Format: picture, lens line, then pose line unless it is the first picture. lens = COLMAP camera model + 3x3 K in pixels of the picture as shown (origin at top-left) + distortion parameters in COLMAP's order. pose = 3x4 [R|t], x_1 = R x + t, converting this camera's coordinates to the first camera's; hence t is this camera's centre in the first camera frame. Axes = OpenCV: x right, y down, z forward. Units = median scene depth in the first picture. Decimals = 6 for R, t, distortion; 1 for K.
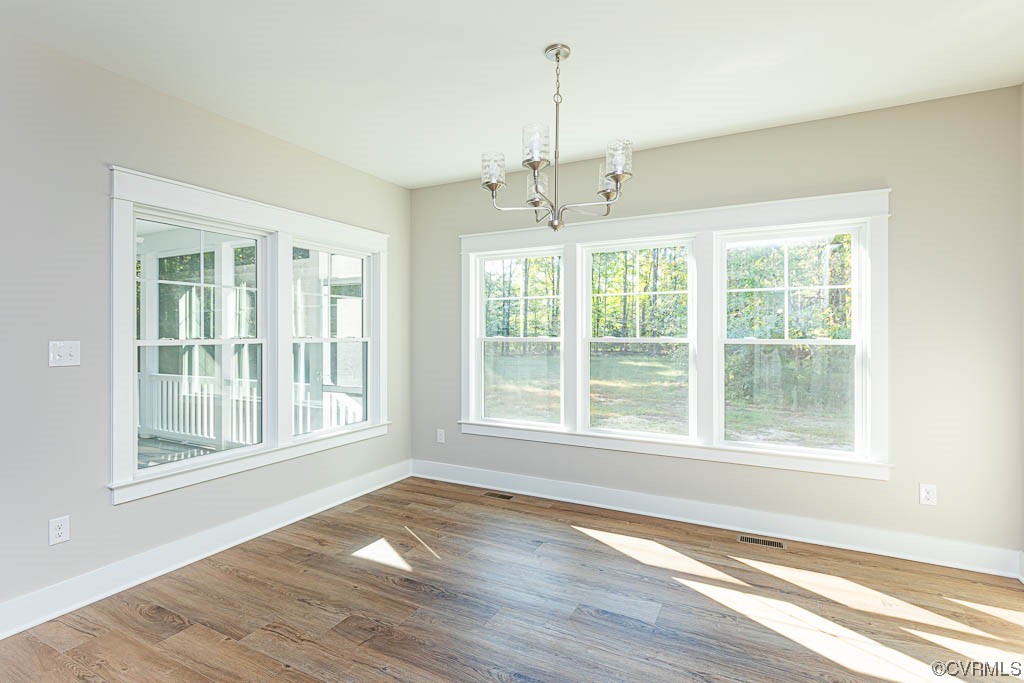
lens RADIAL K [[494.1, 0, 507.5], [0, 494.1, 337.5], [0, 0, 1]] dist [0.001598, -0.000487]
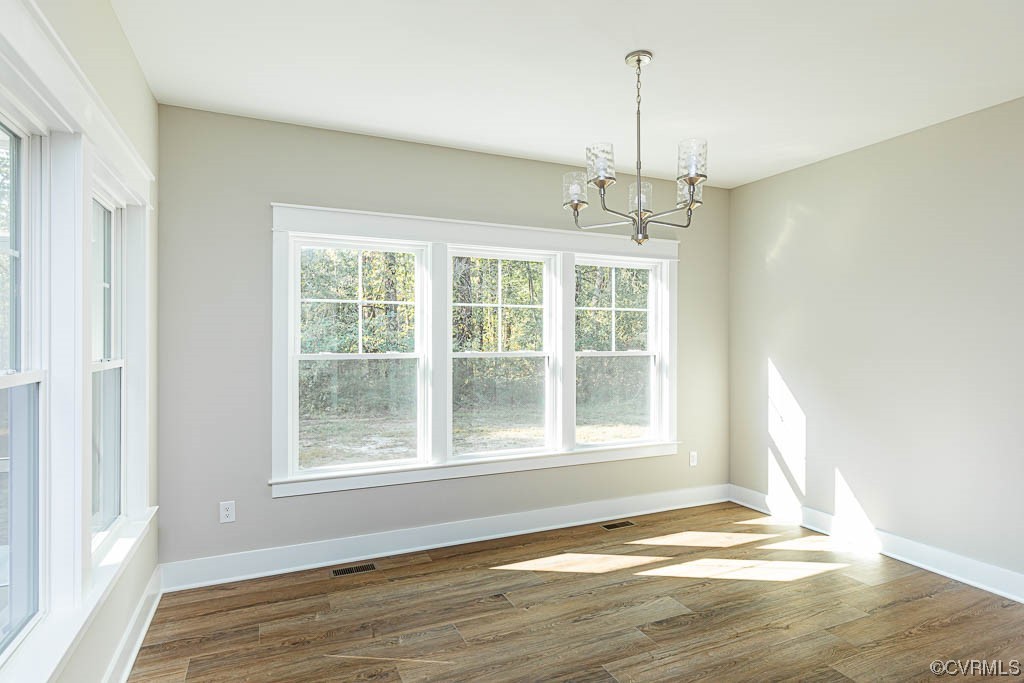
lens RADIAL K [[545.1, 0, 510.7], [0, 545.1, 343.7], [0, 0, 1]] dist [0.003420, 0.002875]
pose [[0.617782, -0.006851, 0.786319, -0.656060], [0.007646, 0.999967, 0.002706, -0.021270], [-0.786312, 0.004341, 0.617815, 0.401748]]
